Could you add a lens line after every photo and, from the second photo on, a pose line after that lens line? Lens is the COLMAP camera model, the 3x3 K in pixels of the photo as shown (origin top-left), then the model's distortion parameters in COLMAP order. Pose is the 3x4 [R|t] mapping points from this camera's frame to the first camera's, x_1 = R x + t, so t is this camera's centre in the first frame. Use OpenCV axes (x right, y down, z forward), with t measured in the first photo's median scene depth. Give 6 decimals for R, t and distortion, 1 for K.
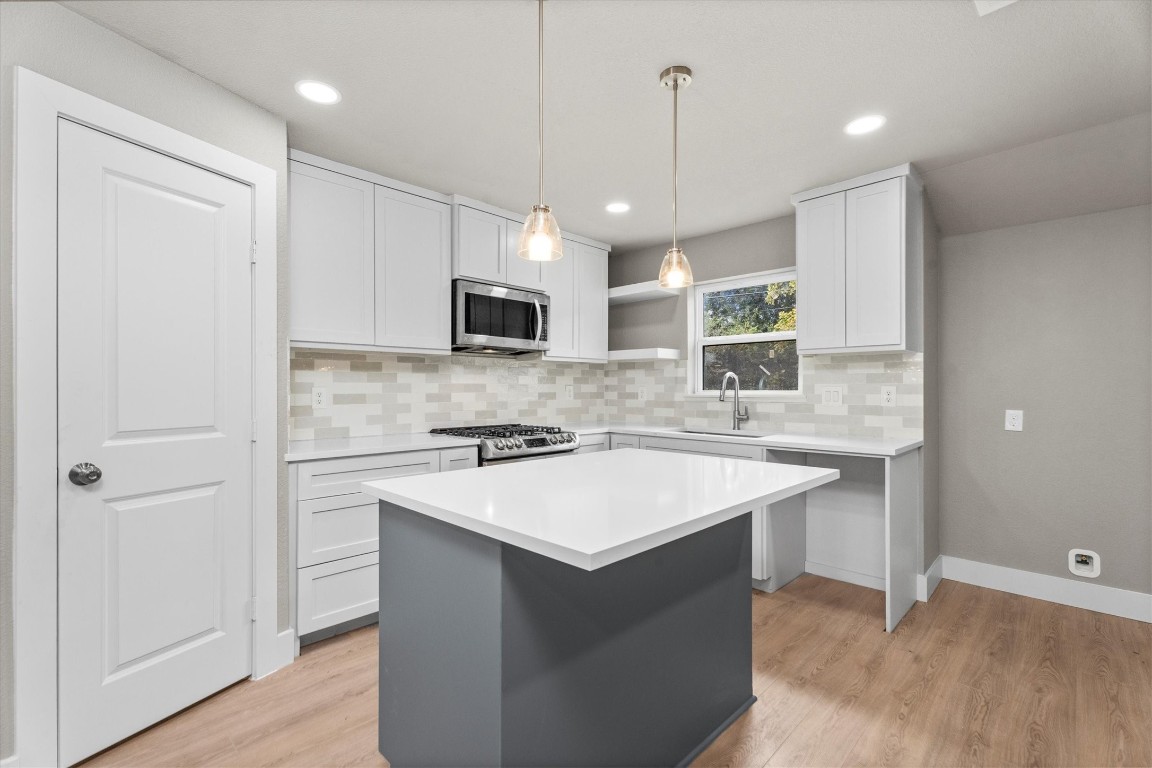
lens RADIAL K [[513.8, 0, 570.6], [0, 513.8, 387.9], [0, 0, 1]] dist [-0.002439, 0.001365]
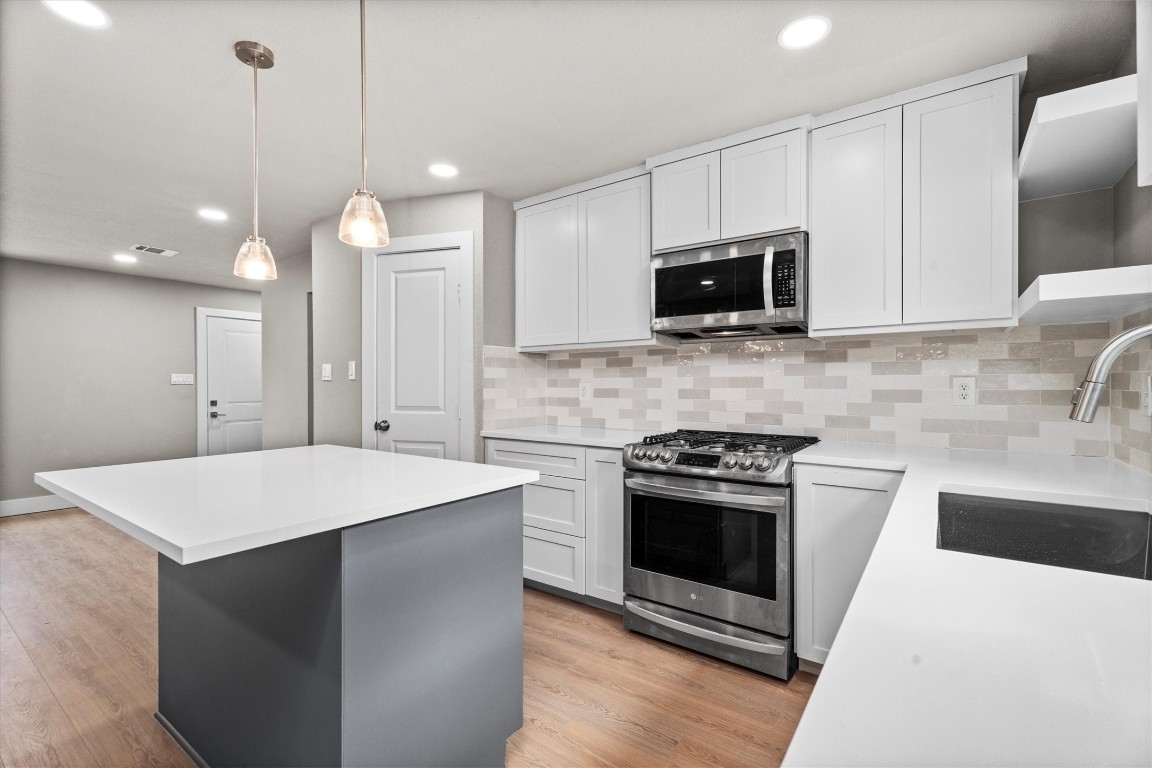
lens RADIAL K [[513.8, 0, 568.7], [0, 513.8, 383.7], [0, 0, 1]] dist [-0.002439, 0.001365]
pose [[0.159683, -0.002137, -0.987166, 0.531857], [0.001731, 0.999997, -0.001885, 0.003549], [0.987167, -0.001408, 0.159686, 0.639156]]
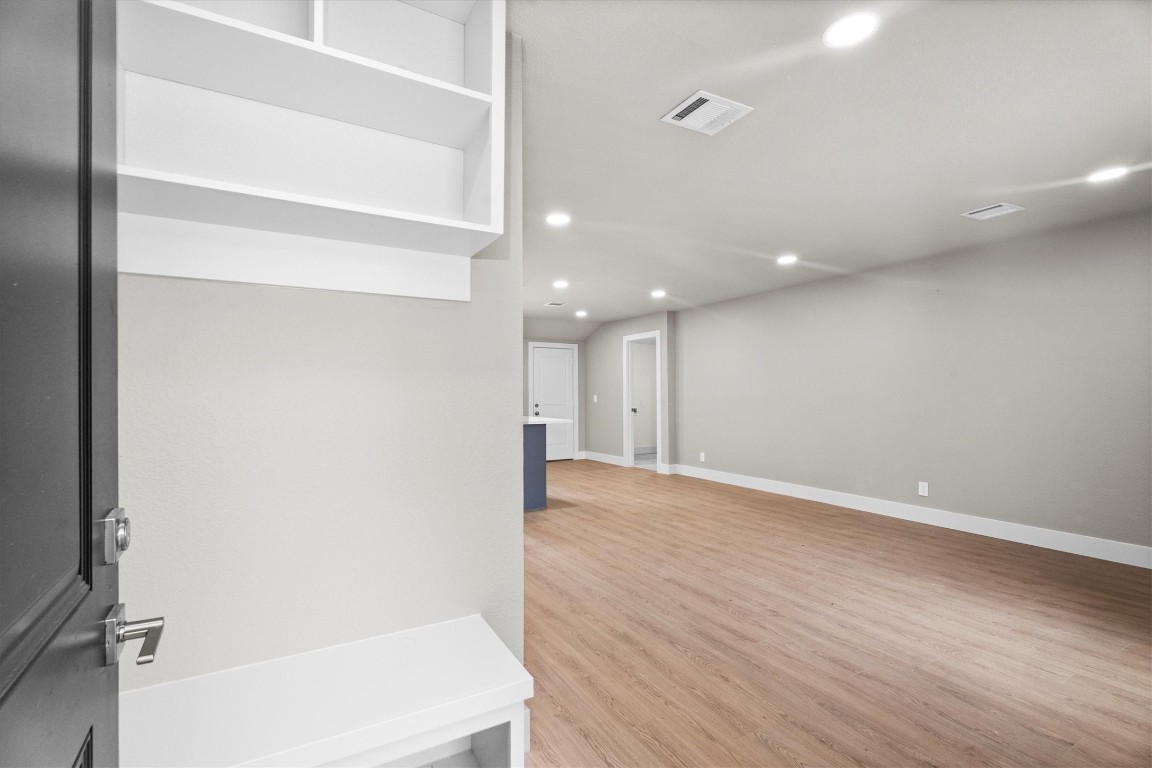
lens RADIAL K [[513.8, 0, 572.1], [0, 513.8, 379.1], [0, 0, 1]] dist [-0.002439, 0.001365]
pose [[0.262572, 0.026966, 0.964536, -1.495520], [0.004707, 0.999562, -0.029226, 0.001967], [-0.964901, 0.012214, 0.262330, -0.157218]]
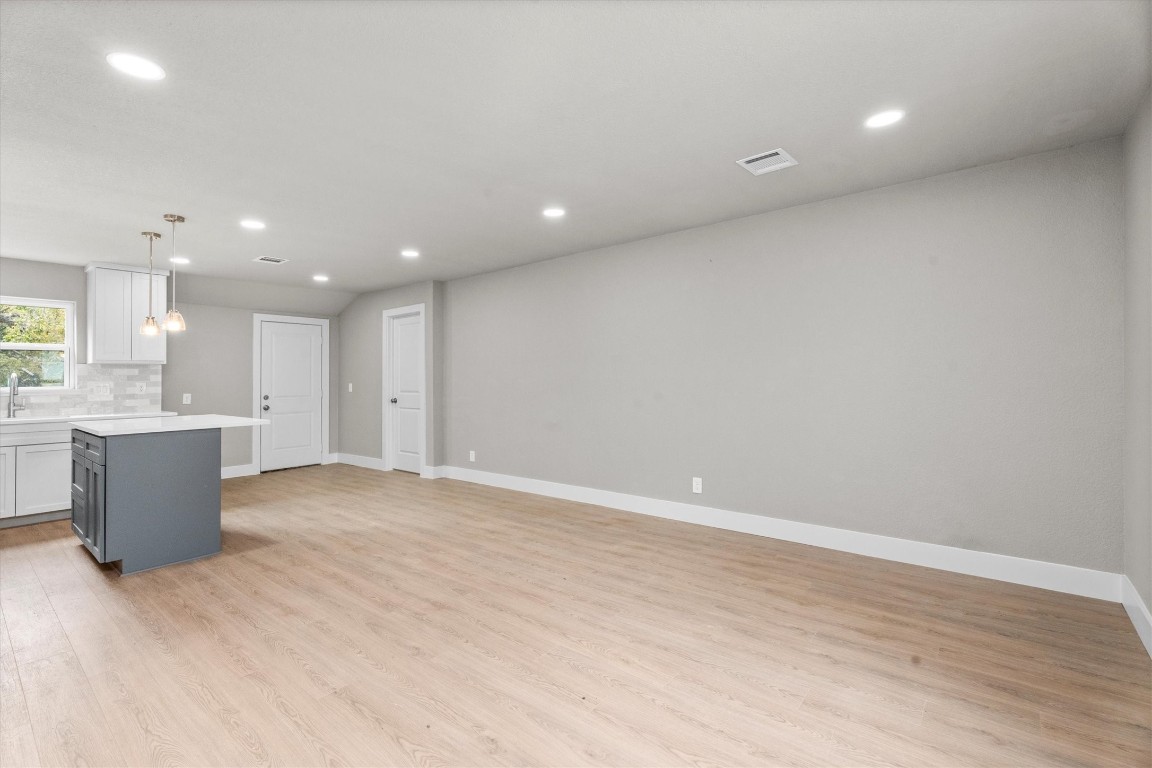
lens RADIAL K [[513.8, 0, 574.0], [0, 513.8, 362.4], [0, 0, 1]] dist [-0.002439, 0.001365]
pose [[-0.103469, 0.032500, 0.994102, -1.136627], [0.011798, 0.999436, -0.031446, 0.000695], [-0.994563, 0.008475, -0.103794, -0.275479]]
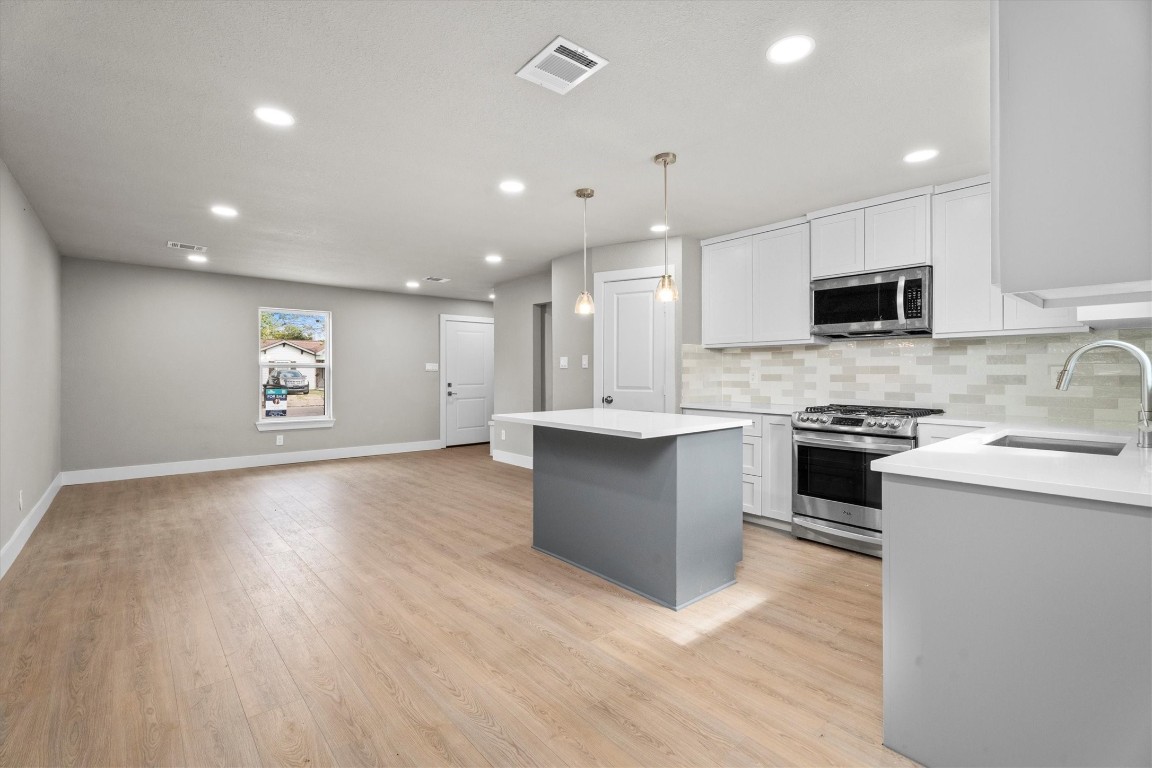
lens RADIAL K [[513.8, 0, 566.8], [0, 513.8, 370.9], [0, 0, 1]] dist [-0.002439, 0.001365]
pose [[-0.081061, 0.000025, -0.996709, 0.919136], [0.001879, 0.999998, -0.000127, 0.001463], [0.996707, -0.001883, -0.081061, 0.457739]]
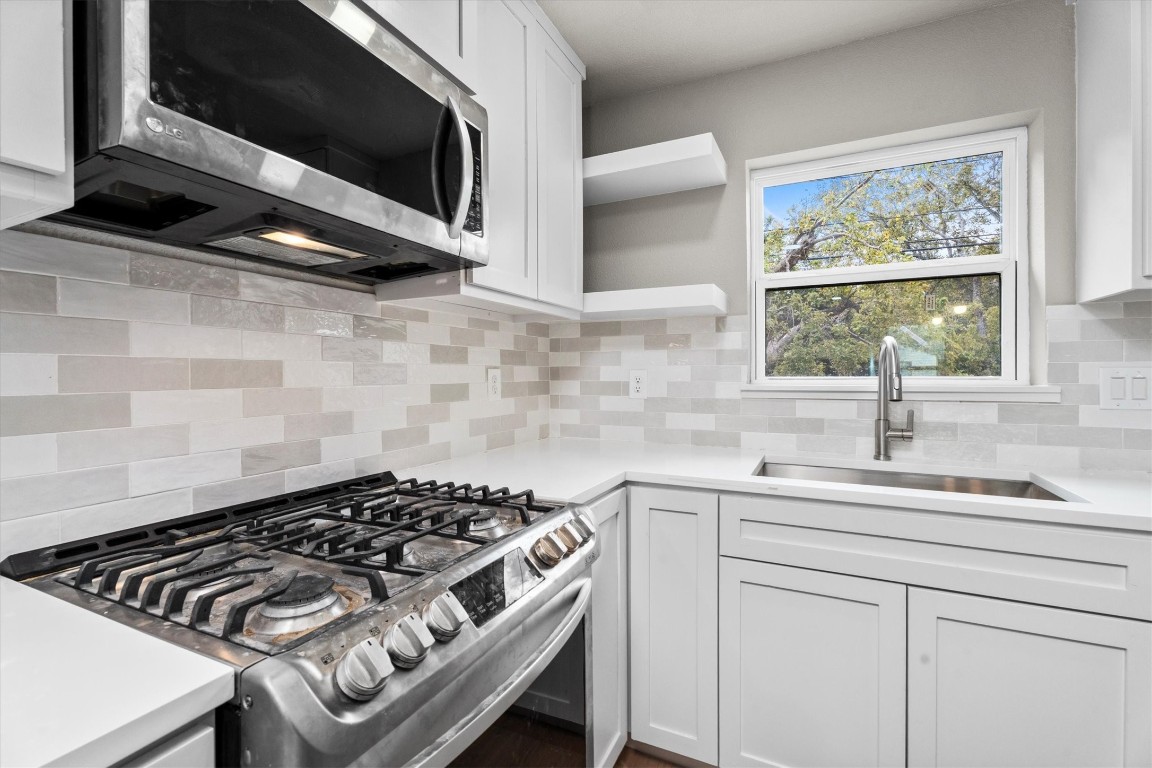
lens RADIAL K [[513.8, 0, 570.4], [0, 513.8, 373.9], [0, 0, 1]] dist [-0.002439, 0.001365]
pose [[0.944909, -0.004116, 0.327308, -0.104226], [0.004584, 0.999989, -0.000659, 0.001787], [-0.327302, 0.002123, 0.944917, 0.667906]]
